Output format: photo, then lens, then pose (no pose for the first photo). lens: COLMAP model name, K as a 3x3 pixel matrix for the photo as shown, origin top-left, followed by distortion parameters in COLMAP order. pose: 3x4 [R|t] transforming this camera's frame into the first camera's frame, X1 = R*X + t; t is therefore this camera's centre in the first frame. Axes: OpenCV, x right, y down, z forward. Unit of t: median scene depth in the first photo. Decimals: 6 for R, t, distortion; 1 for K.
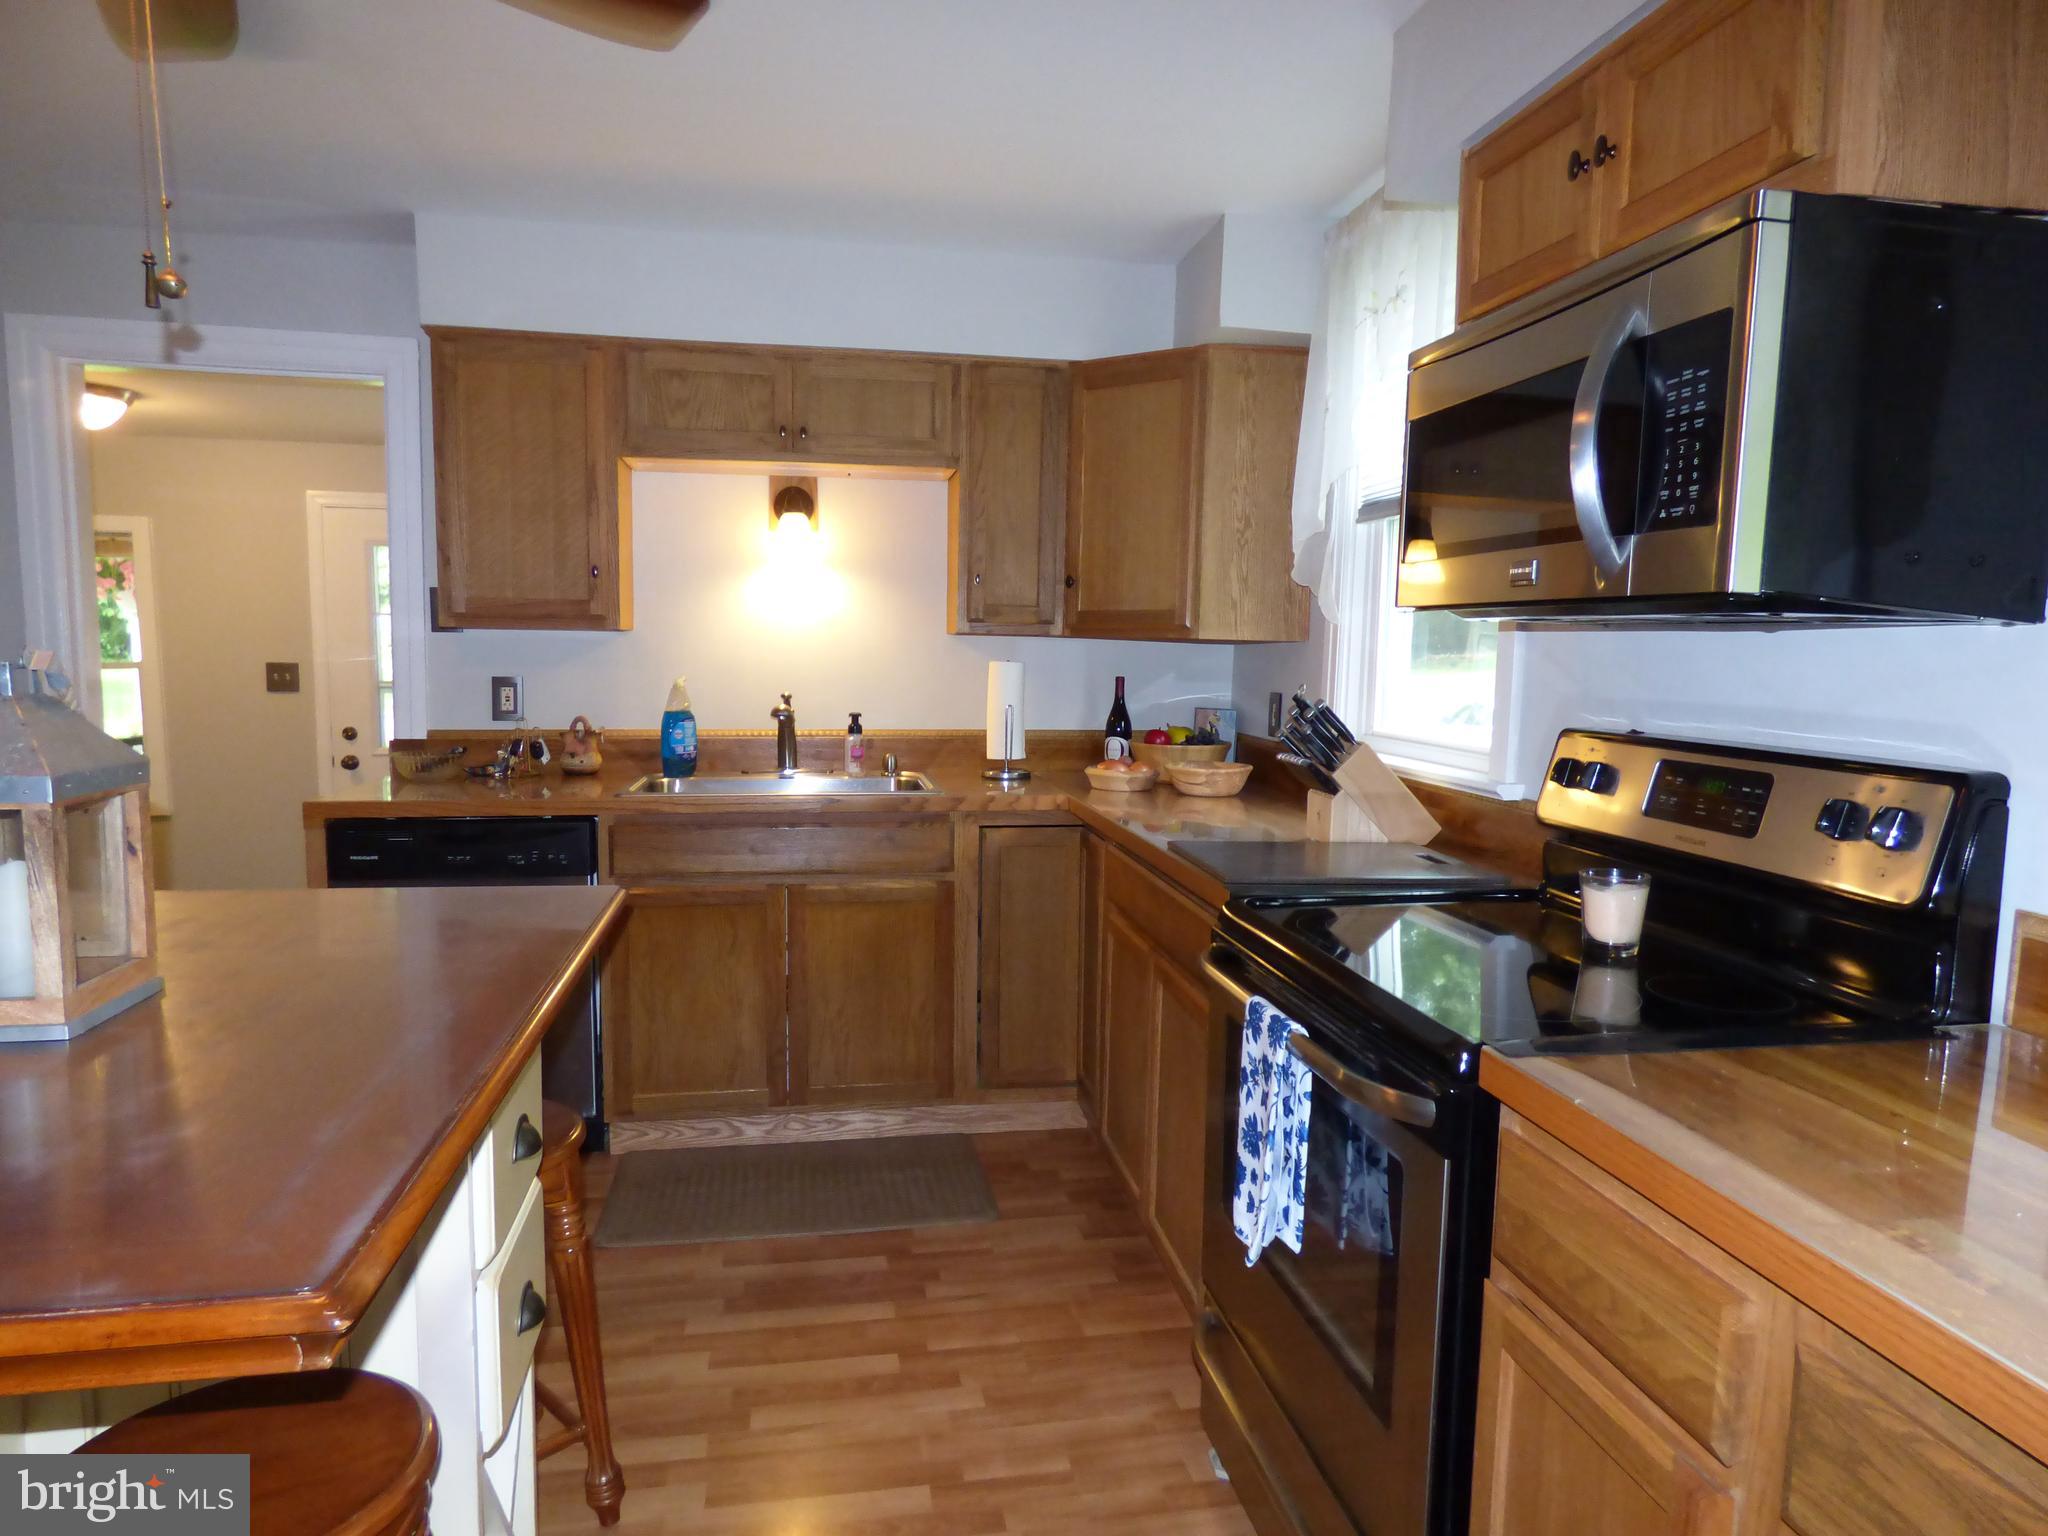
lens RADIAL K [[1250.0, 0, 1024.0], [0, 1250.0, 768.0], [0, 0, 1]] dist [-0.005243, 0.001043]
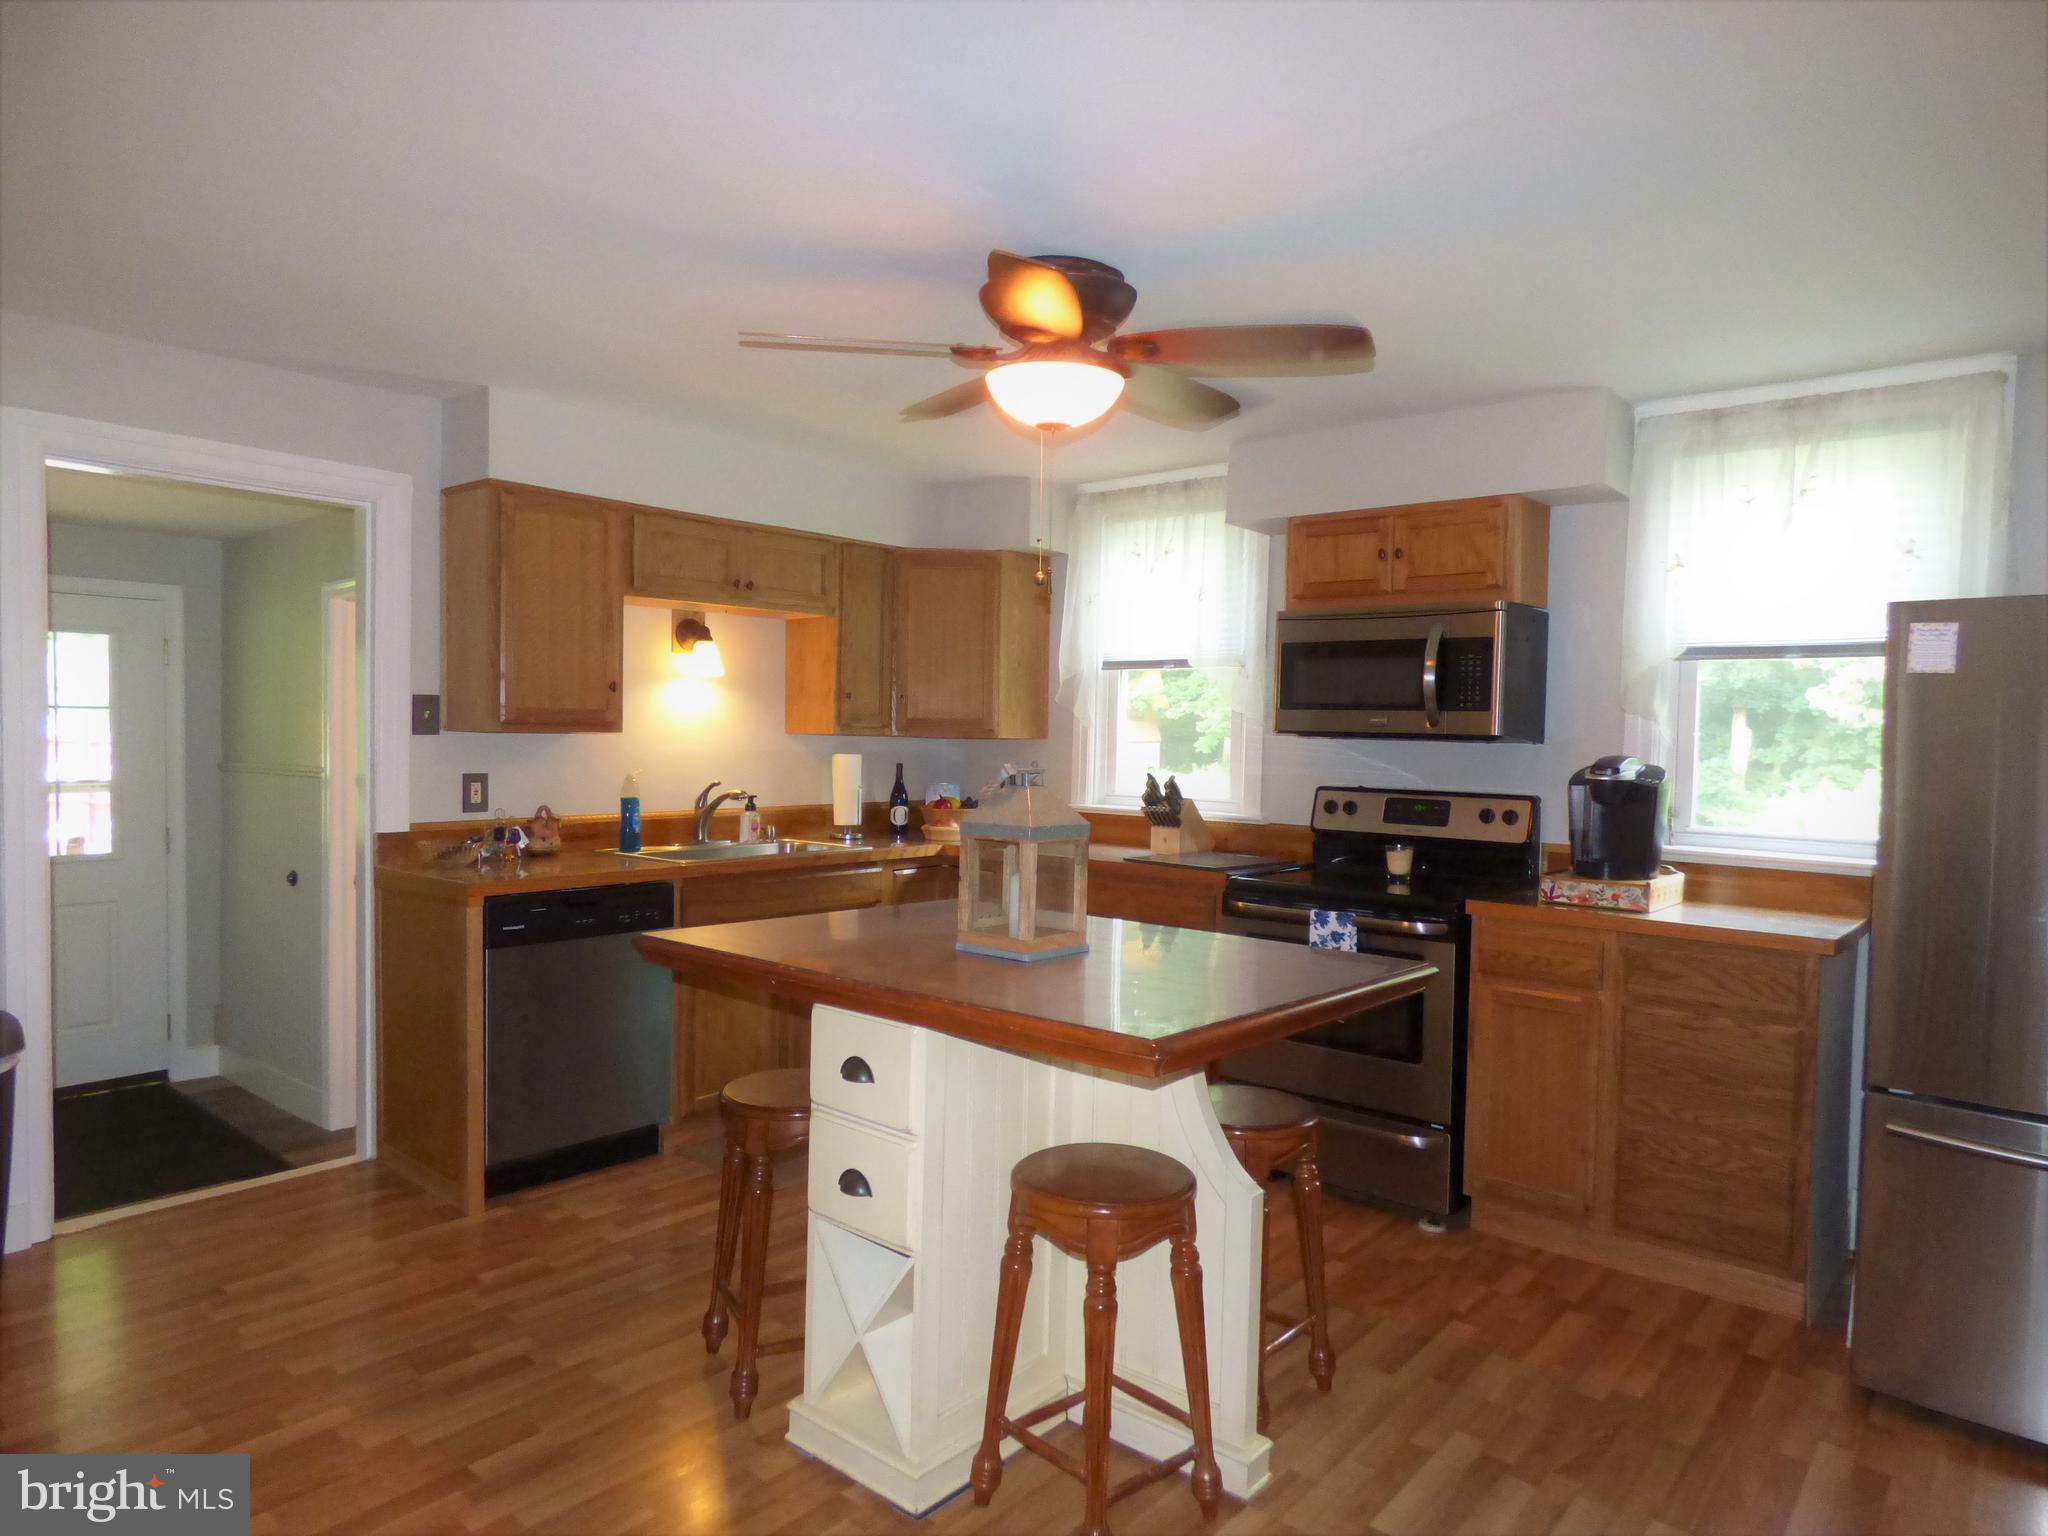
lens RADIAL K [[1250.0, 0, 1024.0], [0, 1250.0, 768.0], [0, 0, 1]] dist [-0.005243, 0.001043]
pose [[0.776298, -0.020944, 0.630018, -0.805871], [0.057041, 0.997682, -0.037118, -0.007955], [-0.627780, 0.064751, 0.775693, -0.209419]]
